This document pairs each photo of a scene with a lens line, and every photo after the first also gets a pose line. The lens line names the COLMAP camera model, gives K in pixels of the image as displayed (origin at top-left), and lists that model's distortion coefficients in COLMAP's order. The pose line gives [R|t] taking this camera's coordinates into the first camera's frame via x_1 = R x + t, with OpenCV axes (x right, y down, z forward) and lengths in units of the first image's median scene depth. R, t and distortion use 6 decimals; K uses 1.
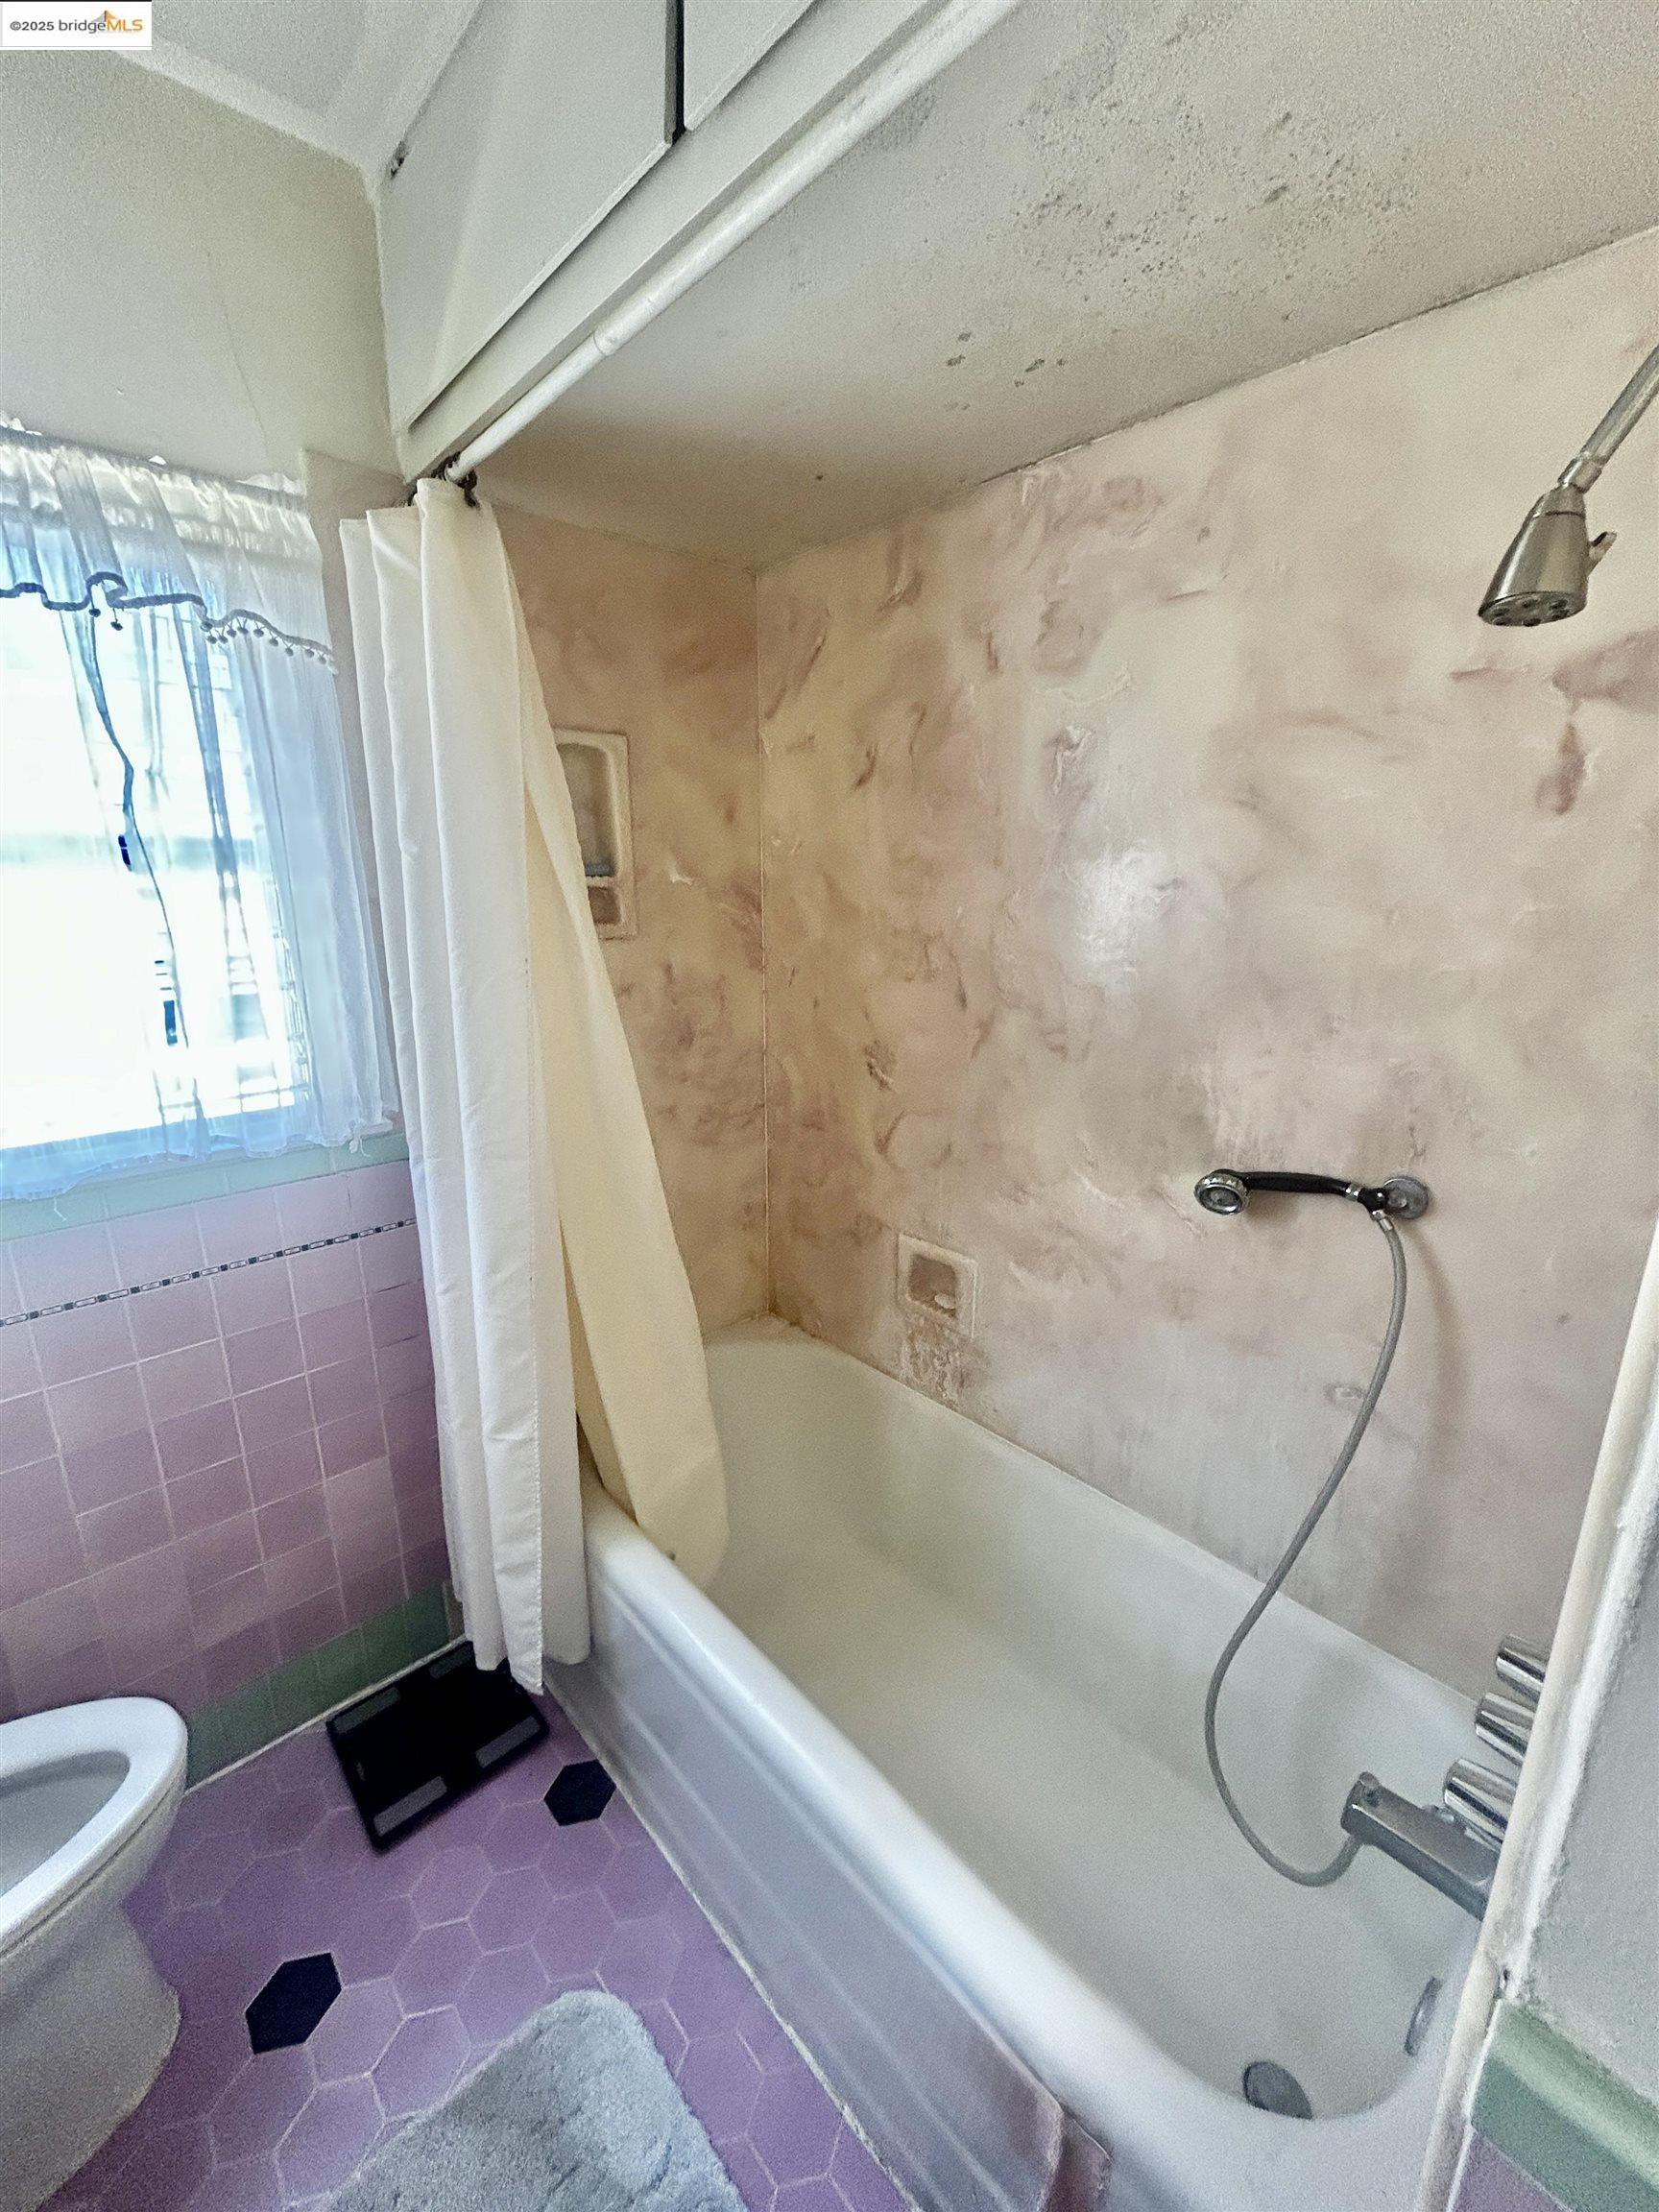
lens RADIAL K [[899.1, 0, 829.5], [0, 899.1, 1106.0], [0, 0, 1]] dist [-0.009690, 0.004339]
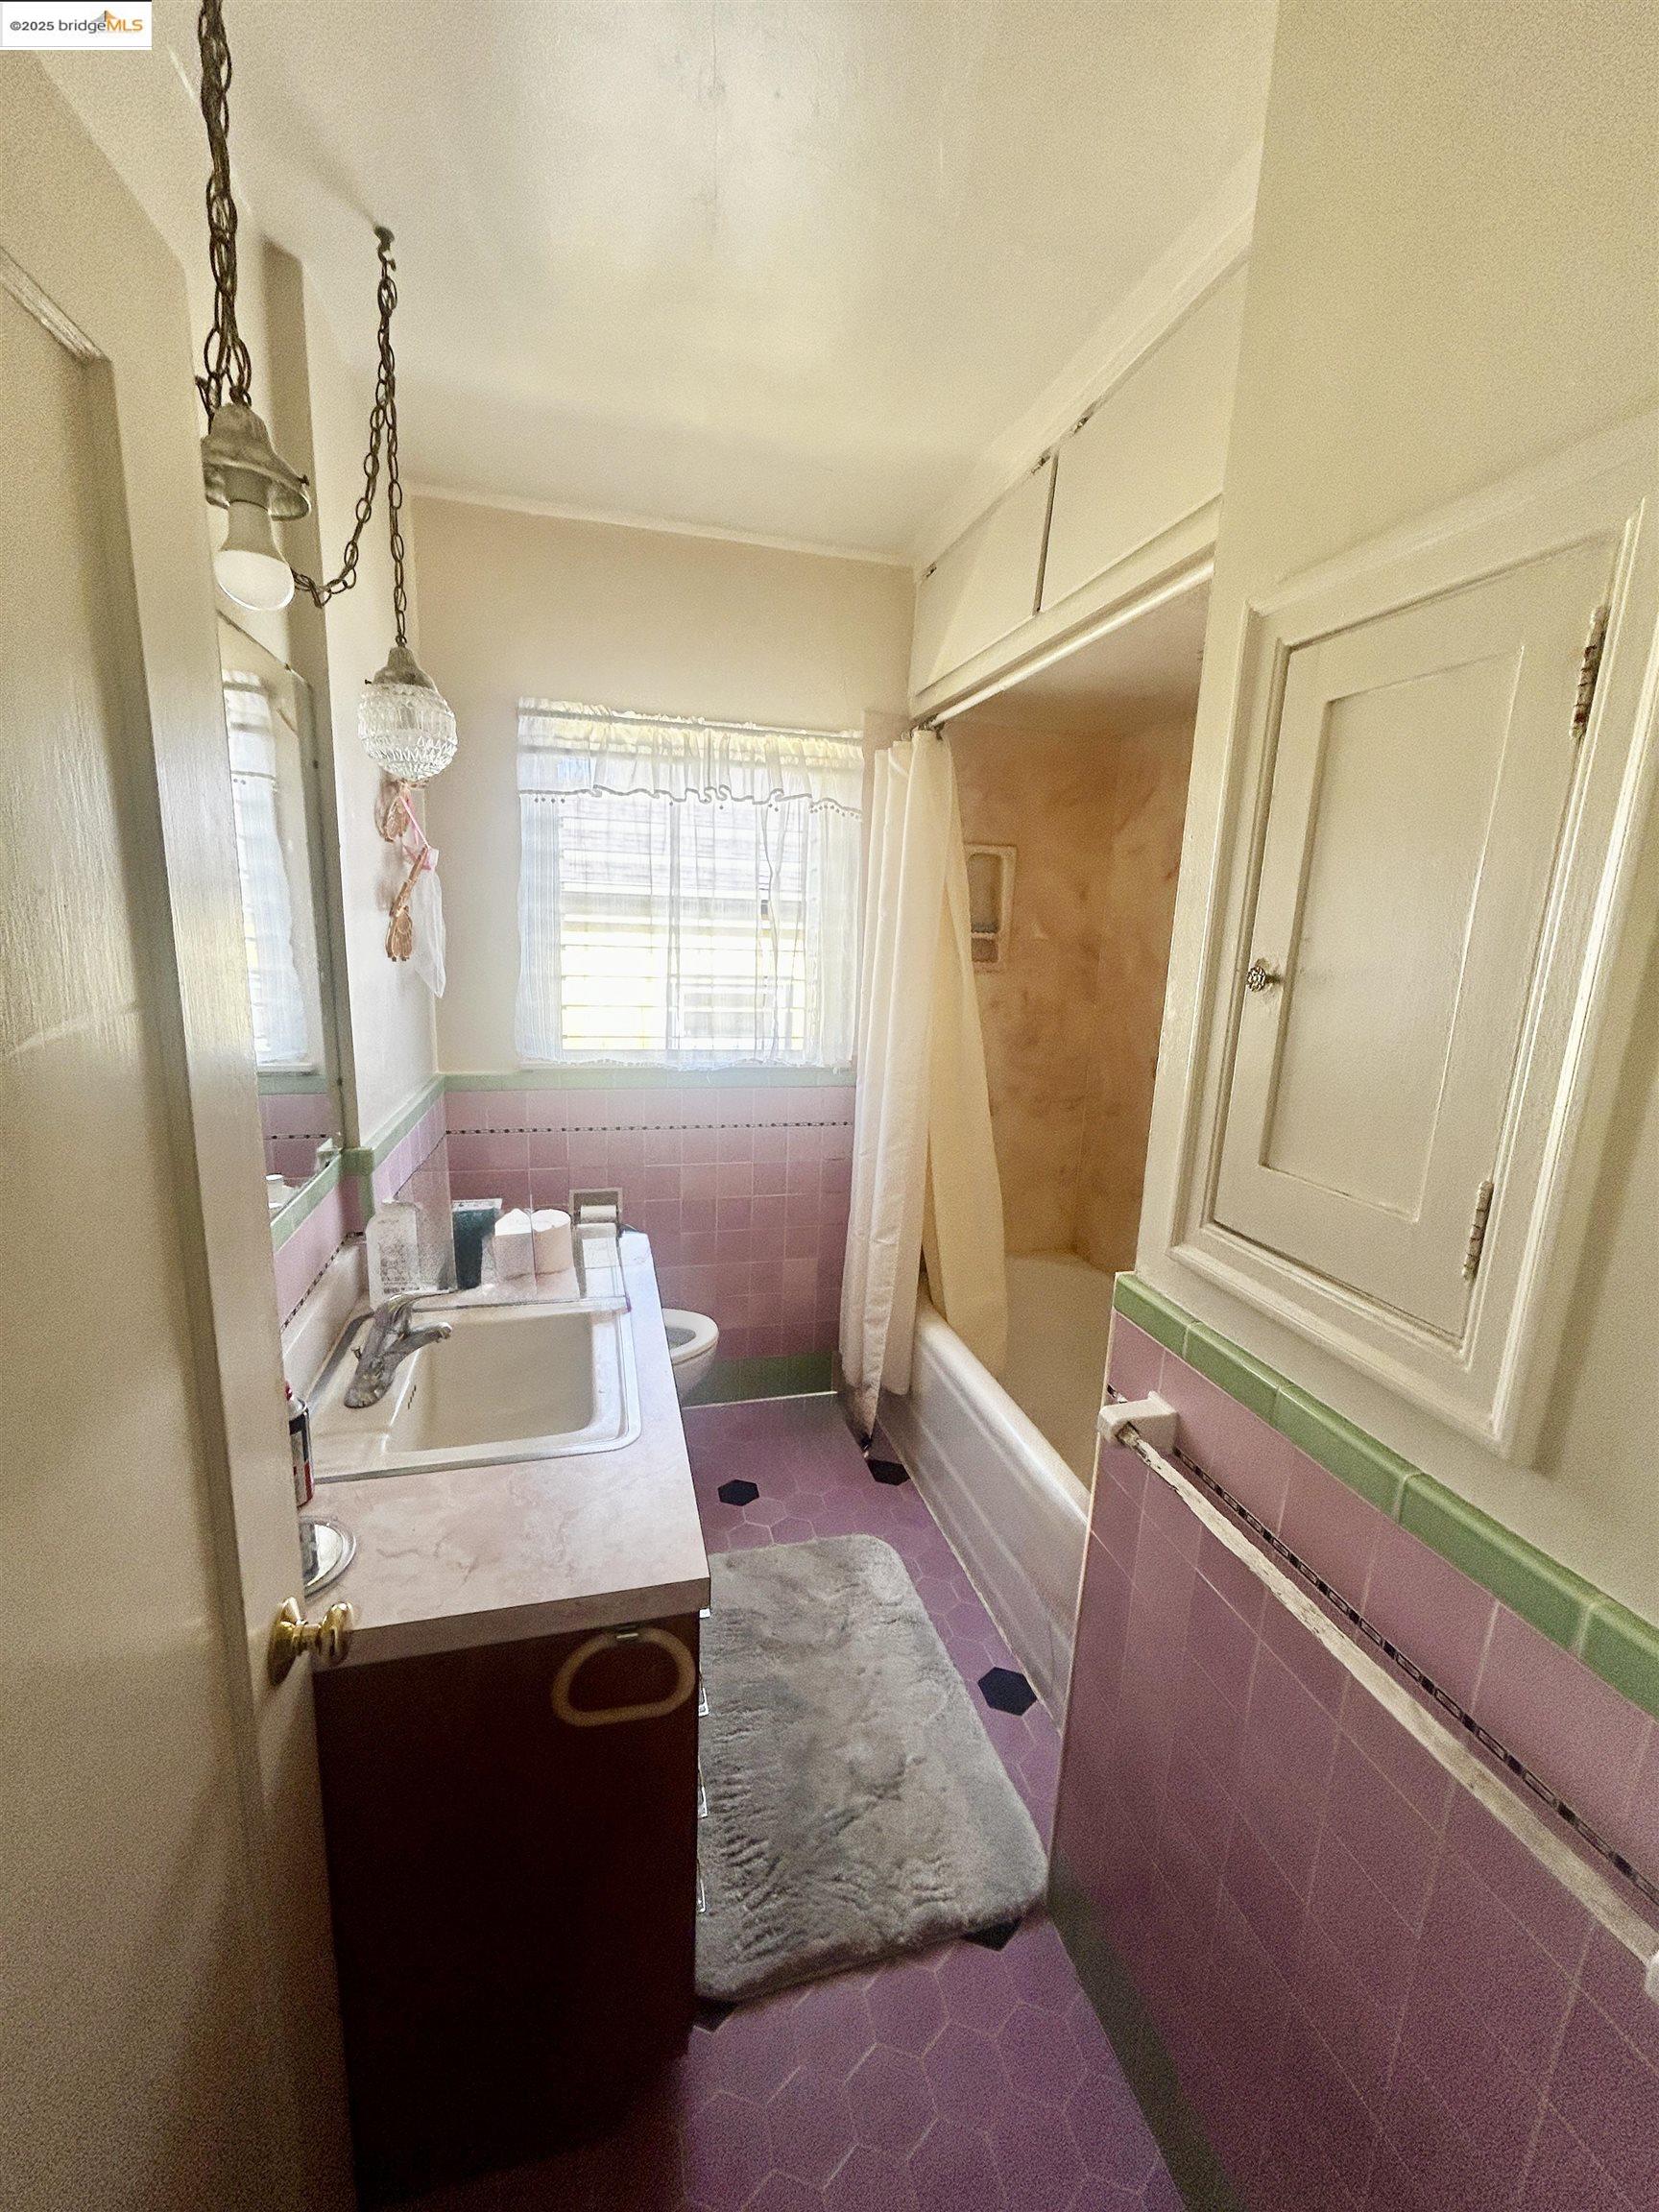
lens RADIAL K [[899.1, 0, 829.5], [0, 899.1, 1106.0], [0, 0, 1]] dist [-0.009690, 0.004339]
pose [[0.888948, 0.126622, -0.440157, 0.277762], [-0.154383, 0.987623, -0.027680, 0.162711], [0.431204, 0.092558, 0.897494, -0.622814]]
